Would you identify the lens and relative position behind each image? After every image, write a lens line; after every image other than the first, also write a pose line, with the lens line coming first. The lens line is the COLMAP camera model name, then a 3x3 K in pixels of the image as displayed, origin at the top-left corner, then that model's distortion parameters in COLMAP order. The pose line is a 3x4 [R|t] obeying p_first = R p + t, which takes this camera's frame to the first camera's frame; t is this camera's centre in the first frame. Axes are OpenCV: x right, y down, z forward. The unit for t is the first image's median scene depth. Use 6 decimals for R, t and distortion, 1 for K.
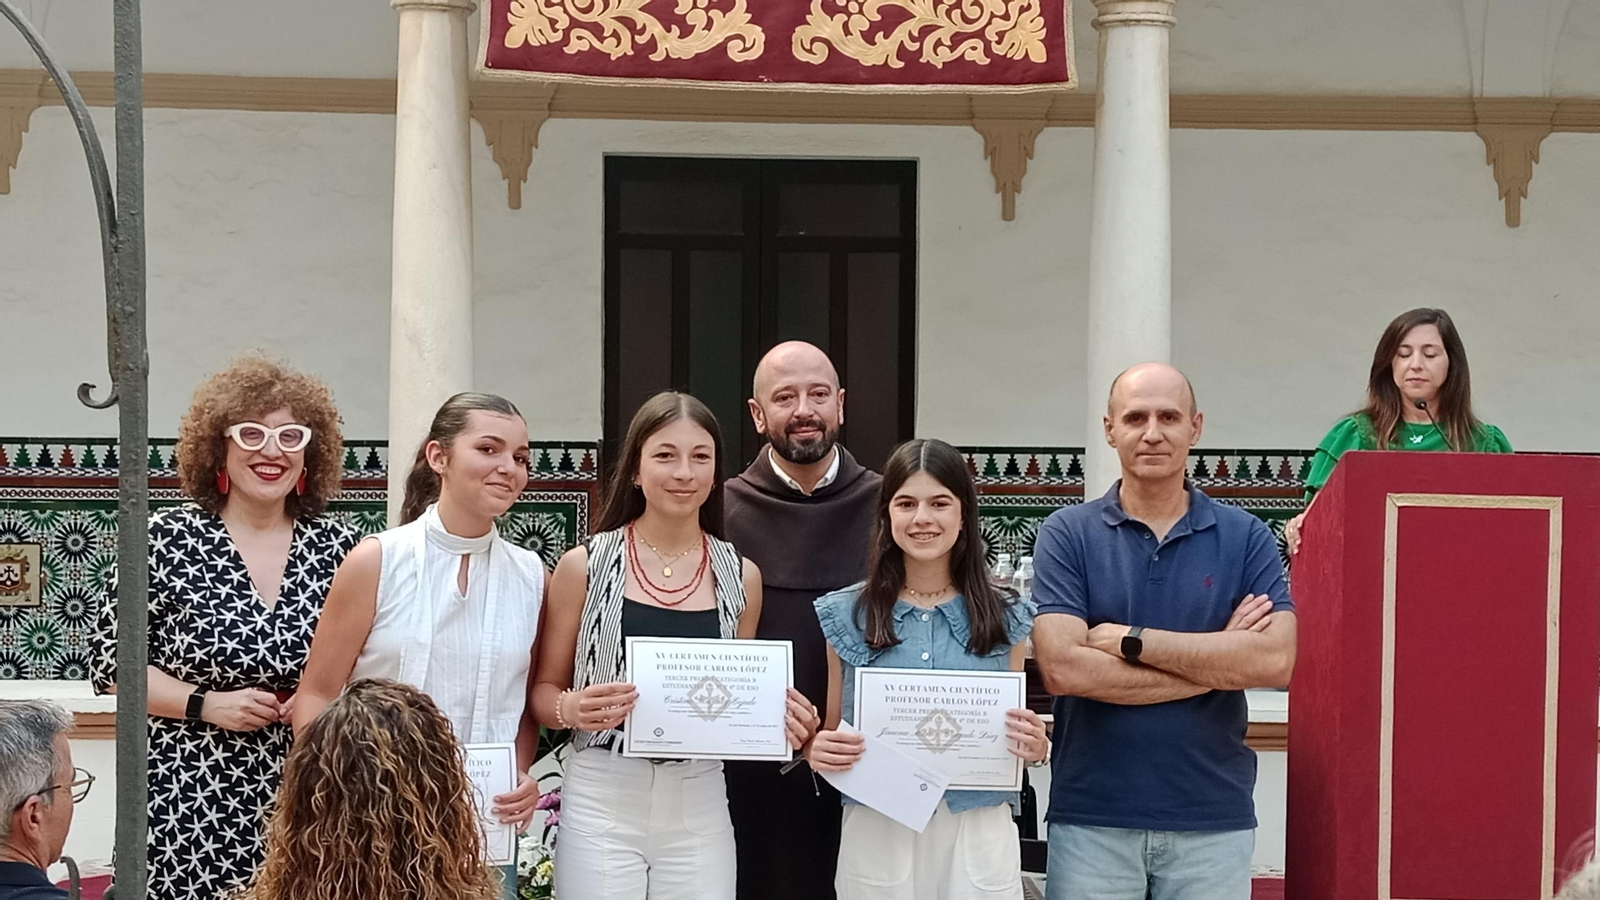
lens RADIAL K [[2392.1, 0, 800.0], [0, 2392.1, 450.0], [0, 0, 1]] dist [0.173744, -0.689029]
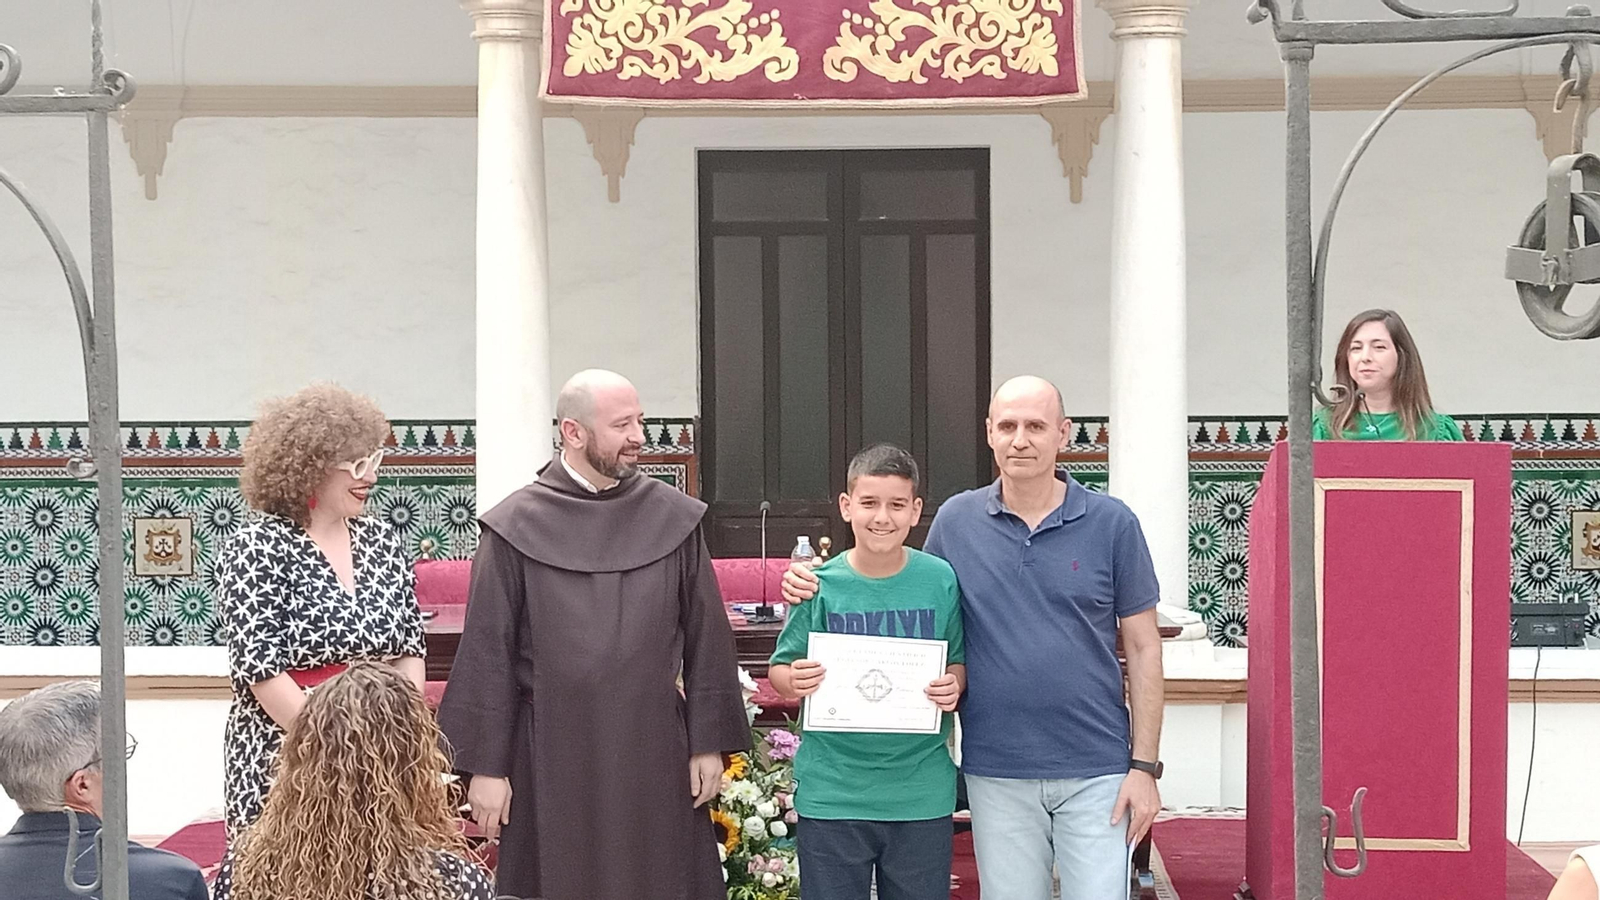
lens RADIAL K [[2385.7, 0, 803.1], [0, 2385.7, 449.5], [0, 0, 1]] dist [0.120280, -0.401992]
pose [[0.997064, -0.013947, -0.075294, 0.066592], [0.015572, 0.999658, 0.021032, -0.016234], [0.074975, -0.022143, 0.996940, -0.093443]]
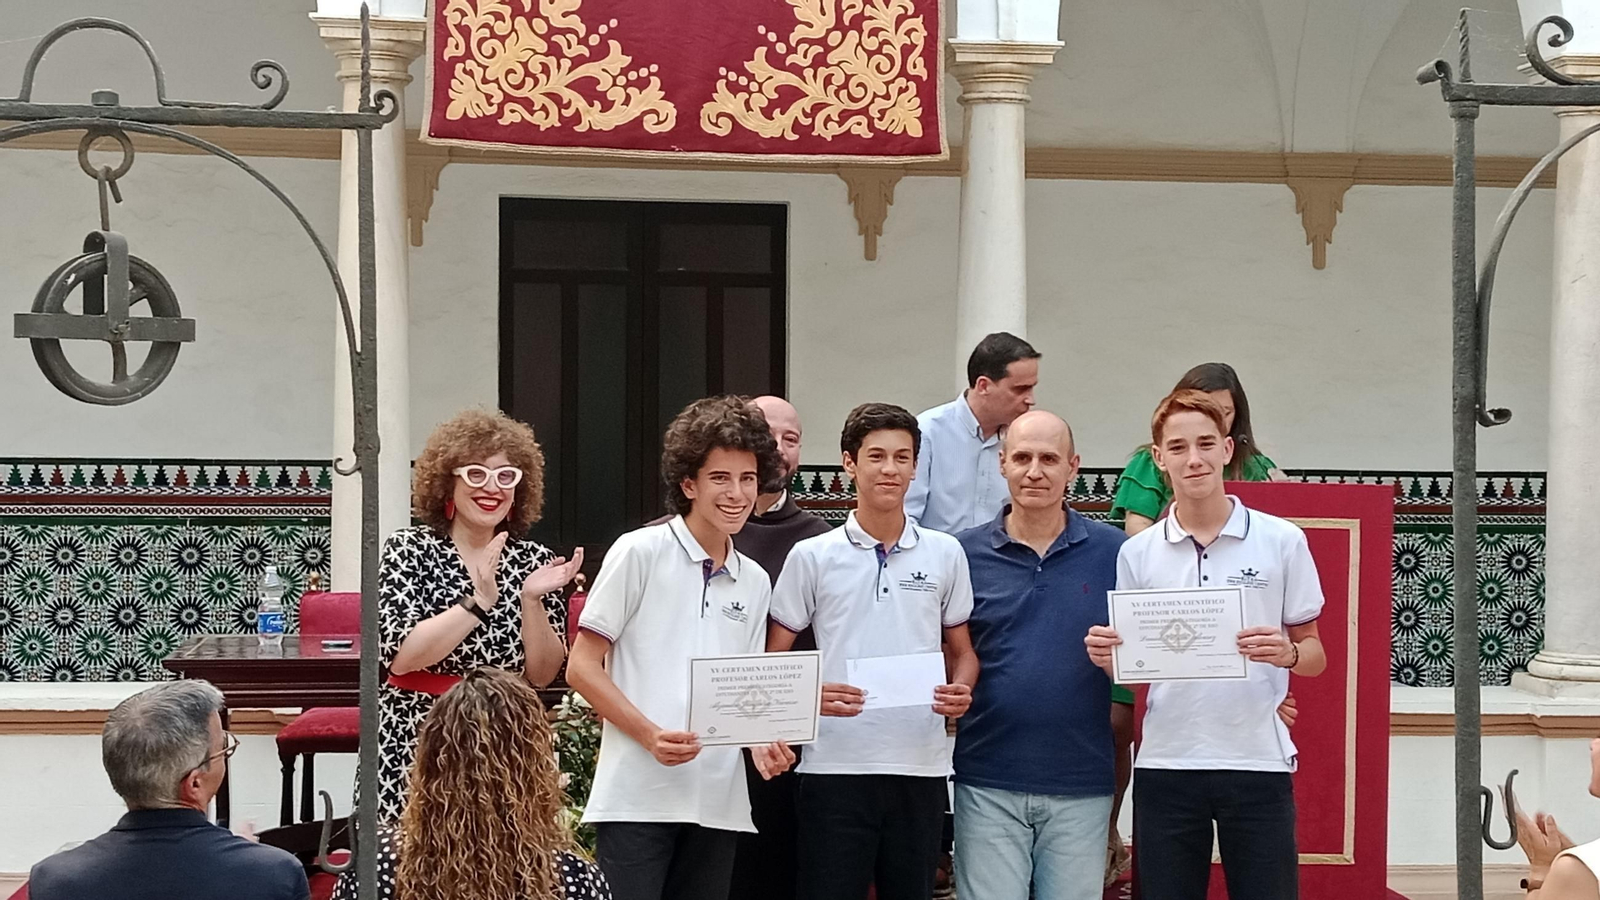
lens RADIAL K [[2380.6, 0, 795.7], [0, 2380.6, 453.6], [0, 0, 1]] dist [0.161261, -0.611586]
pose [[0.997404, 0.000676, 0.072010, -0.039380], [-0.000595, 0.999999, -0.001144, -0.008761], [-0.072011, 0.001098, 0.997403, -0.131322]]
